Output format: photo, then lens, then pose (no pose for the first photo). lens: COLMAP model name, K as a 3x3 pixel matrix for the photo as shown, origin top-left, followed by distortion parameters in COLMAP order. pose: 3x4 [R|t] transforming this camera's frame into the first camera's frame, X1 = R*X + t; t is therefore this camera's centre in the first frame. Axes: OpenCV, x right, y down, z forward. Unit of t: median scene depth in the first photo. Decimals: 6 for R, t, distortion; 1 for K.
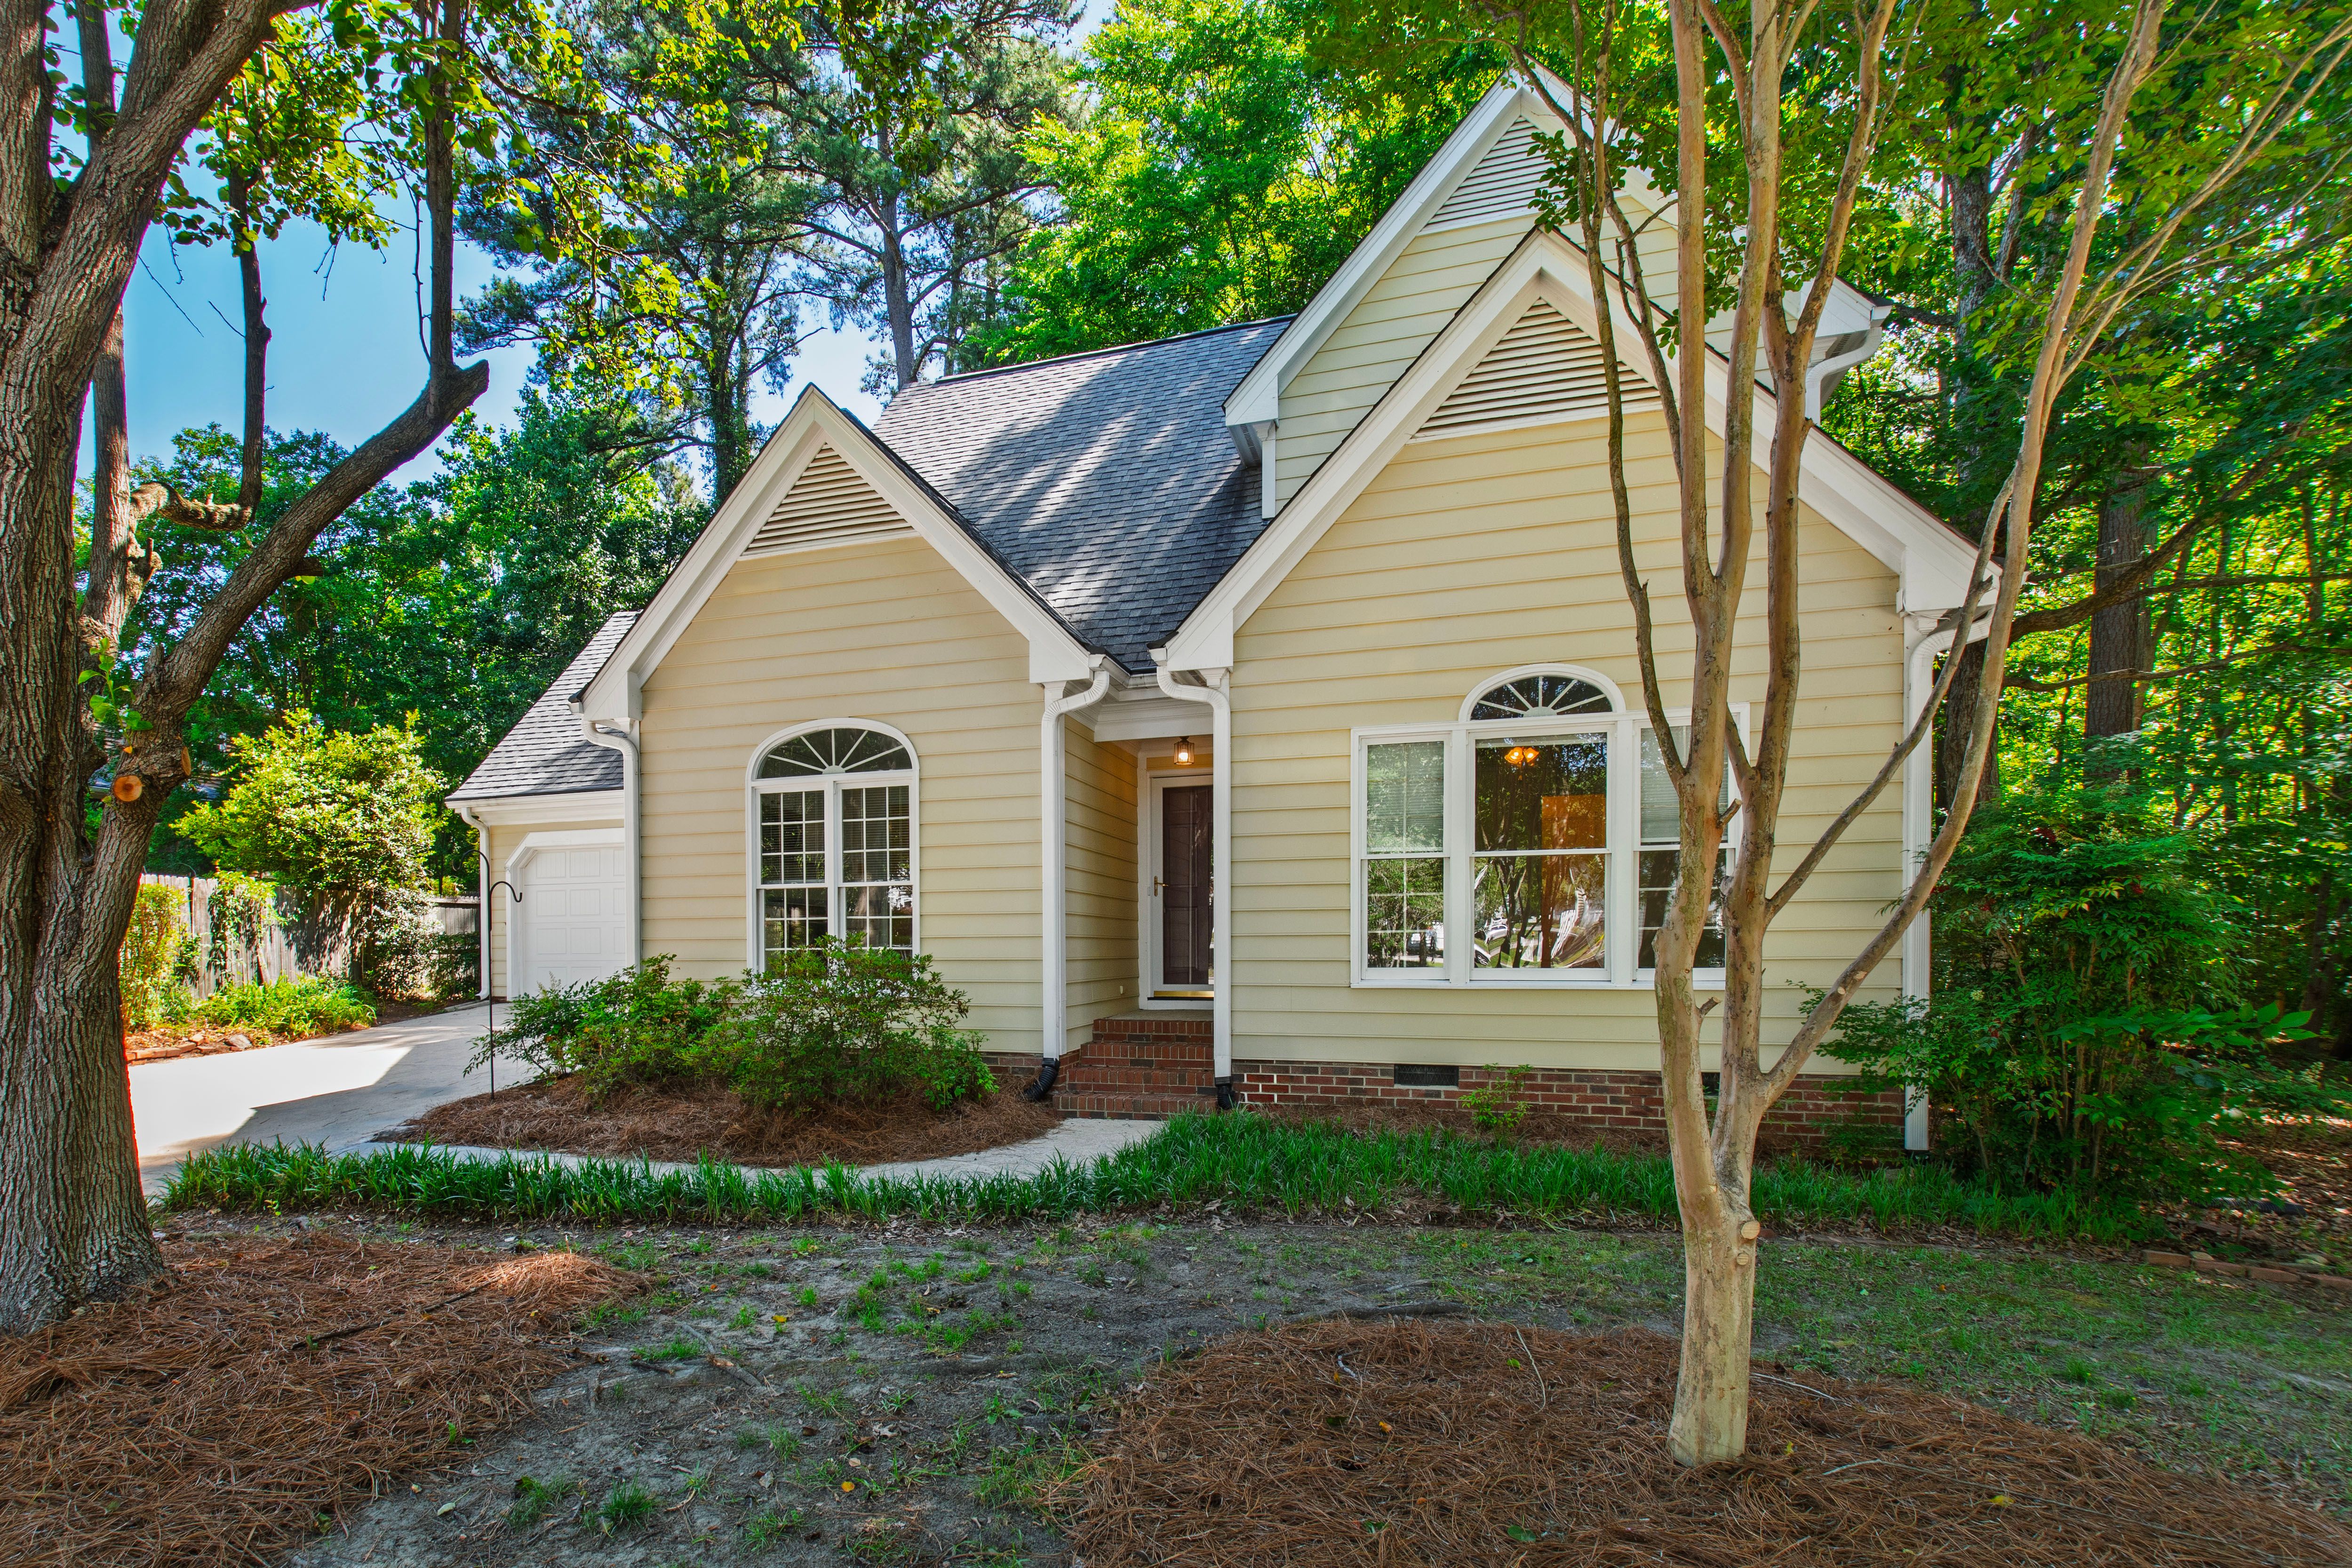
lens RADIAL K [[988.1, 0, 1172.8], [0, 988.1, 980.8], [0, 0, 1]] dist [0.000409, 0.000016]
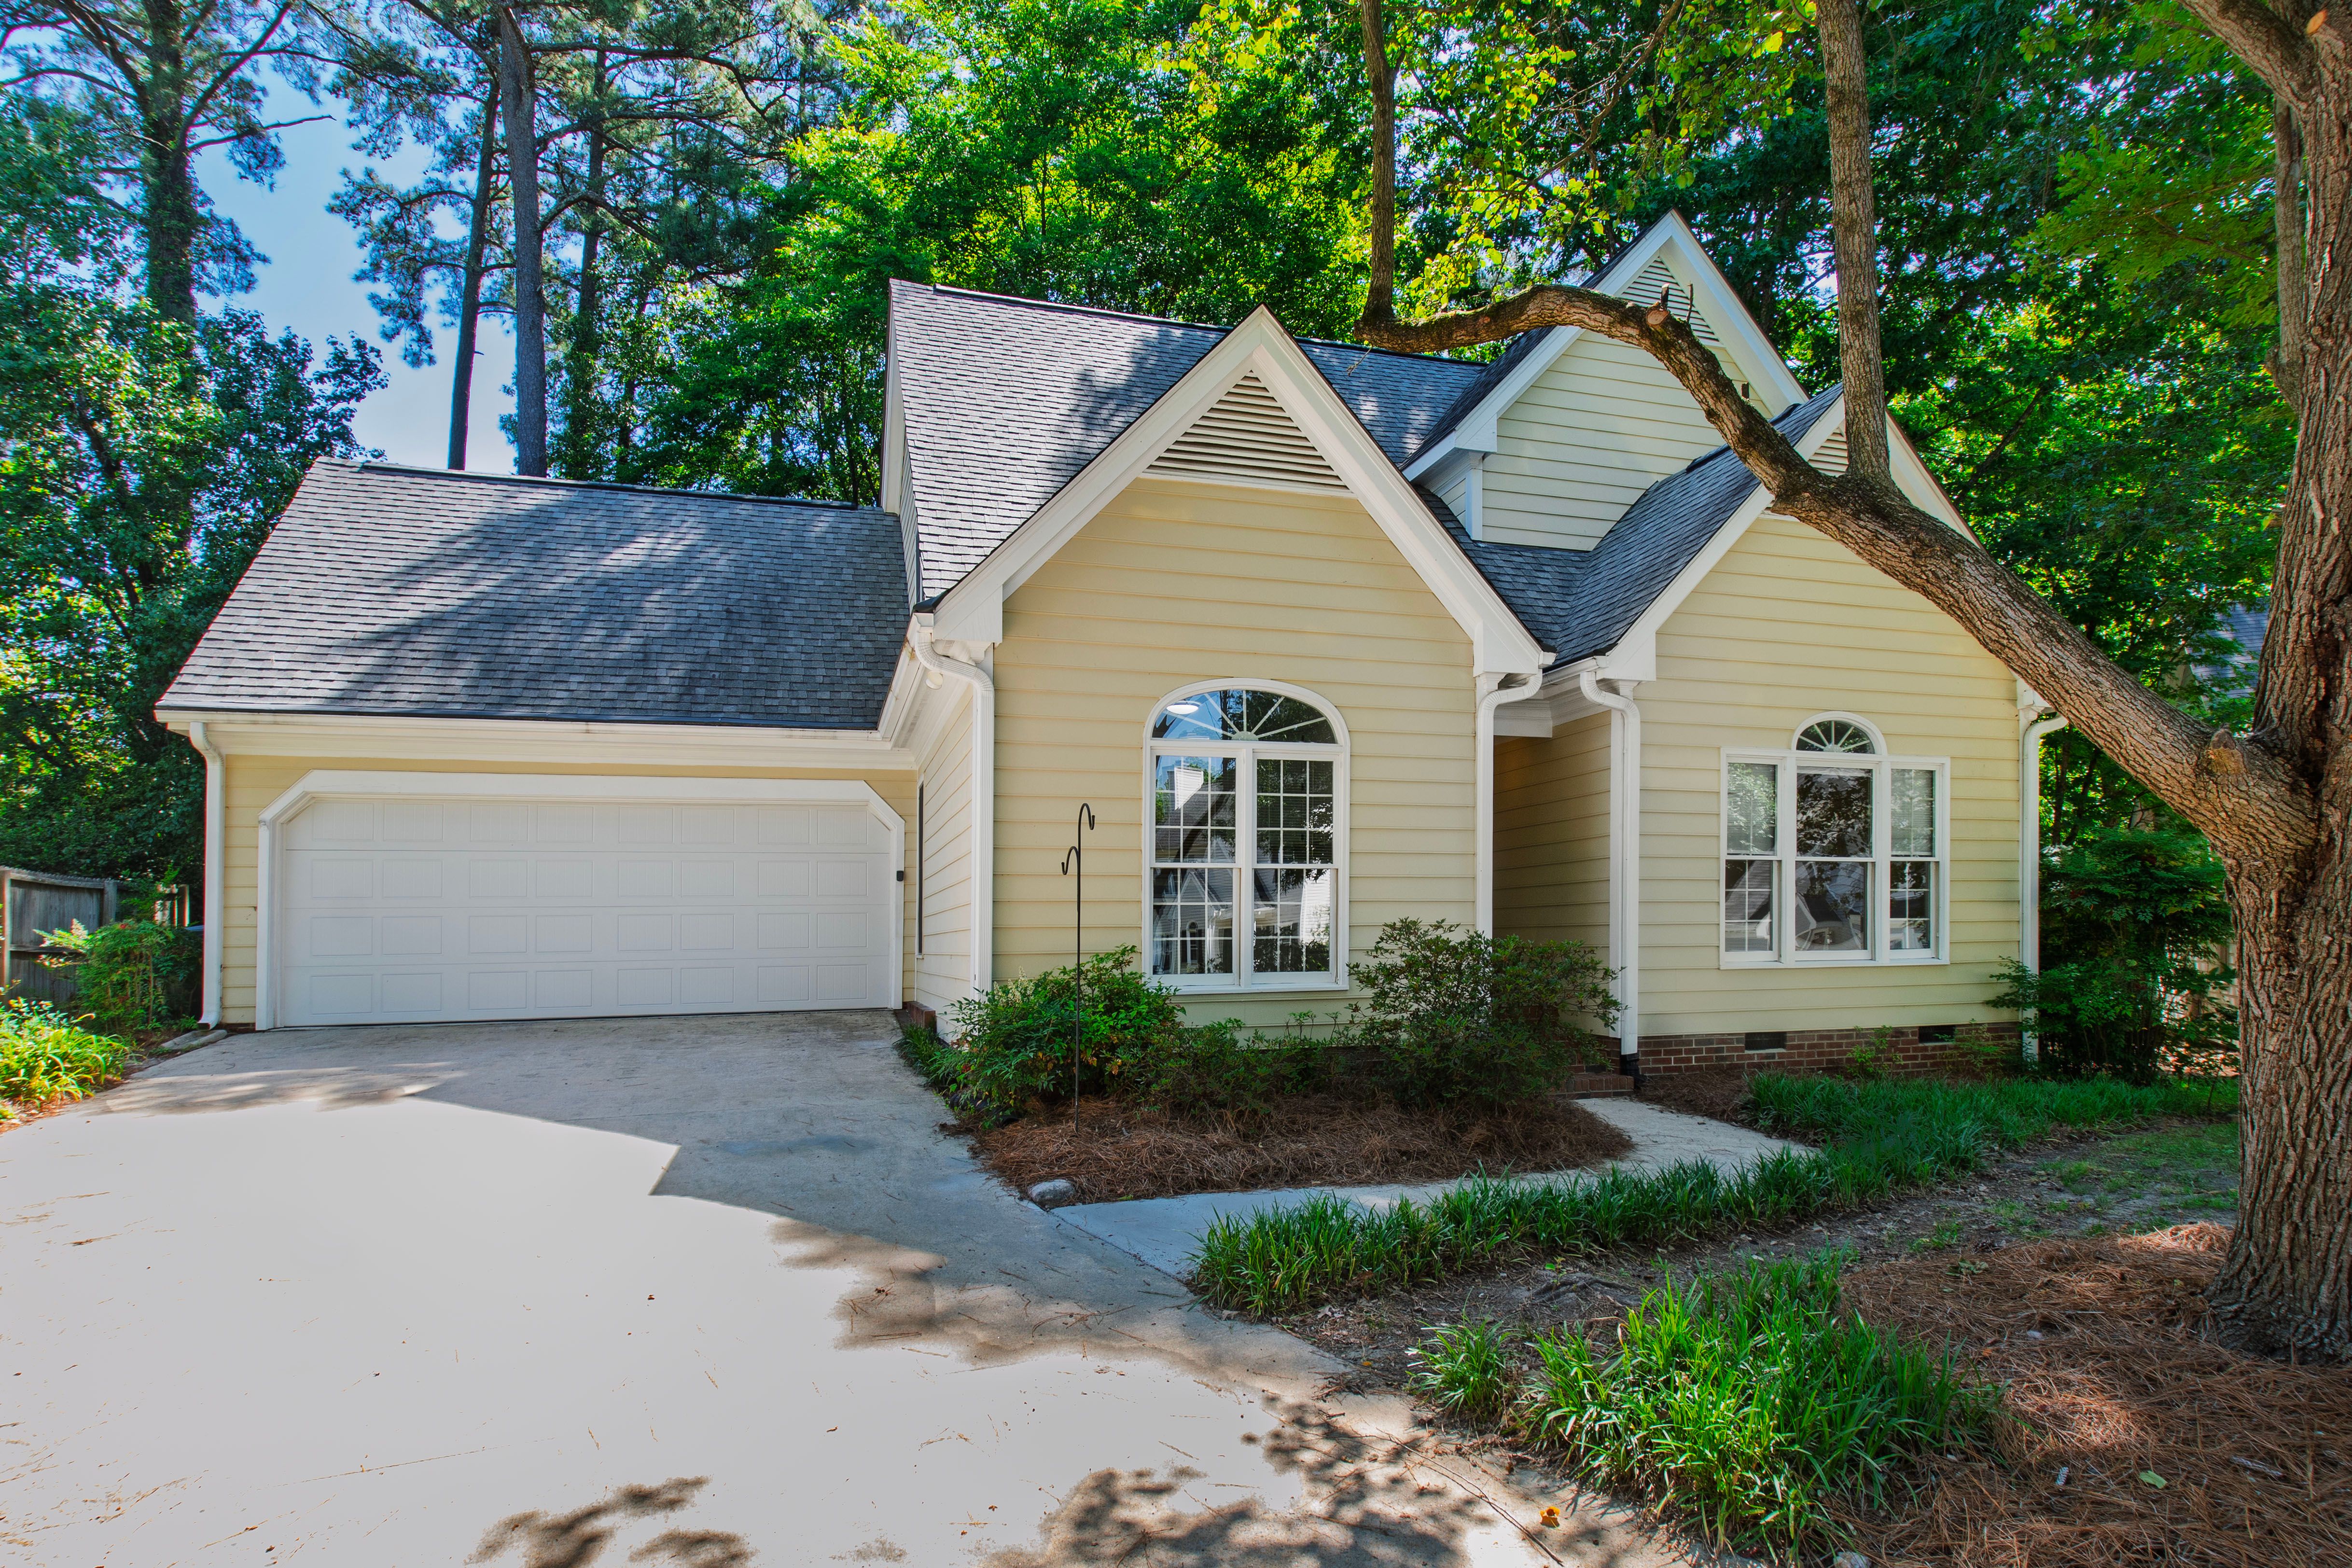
lens RADIAL K [[1000.5, 0, 1171.7], [0, 1000.5, 958.5], [0, 0, 1]] dist [-0.002900, -0.000552]
pose [[0.869580, -0.012395, 0.493637, -0.868079], [0.024211, 0.999553, -0.017551, -0.000545], [-0.493198, 0.027213, 0.869491, 0.267339]]
